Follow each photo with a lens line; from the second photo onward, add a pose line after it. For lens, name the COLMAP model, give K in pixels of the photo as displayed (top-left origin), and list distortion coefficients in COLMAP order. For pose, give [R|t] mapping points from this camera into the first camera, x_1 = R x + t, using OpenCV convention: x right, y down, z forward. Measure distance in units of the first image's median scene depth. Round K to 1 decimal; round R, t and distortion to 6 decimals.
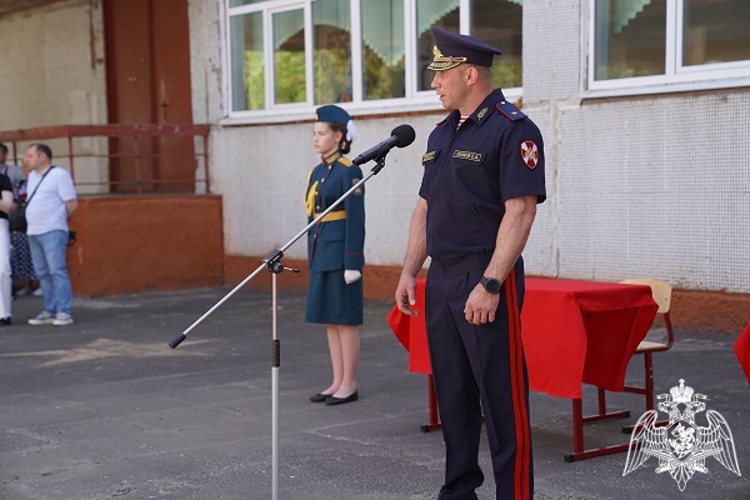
lens RADIAL K [[1252.3, 0, 375.0], [0, 1252.3, 250.0], [0, 0, 1]] dist [0.049608, 0.179937]
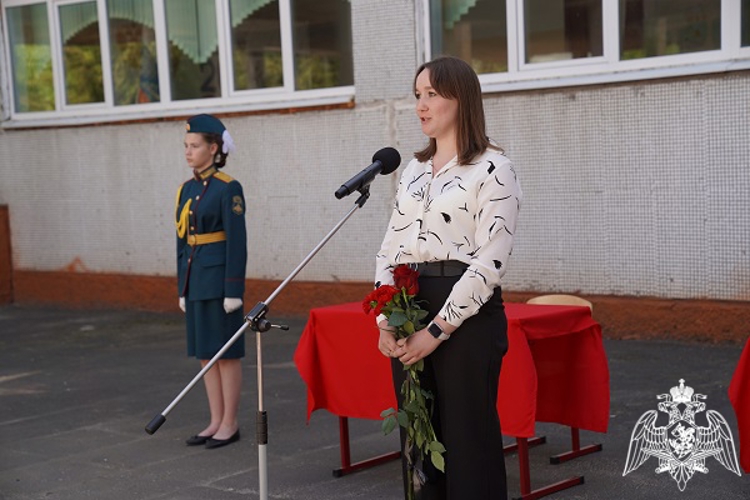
lens RADIAL K [[1252.3, 0, 375.0], [0, 1252.3, 250.0], [0, 0, 1]] dist [0.049608, 0.179937]
pose [[0.978612, -0.039530, 0.201880, -0.085503], [0.037928, 0.999211, 0.011801, -0.021224], [-0.202187, -0.003891, 0.979339, 0.087053]]
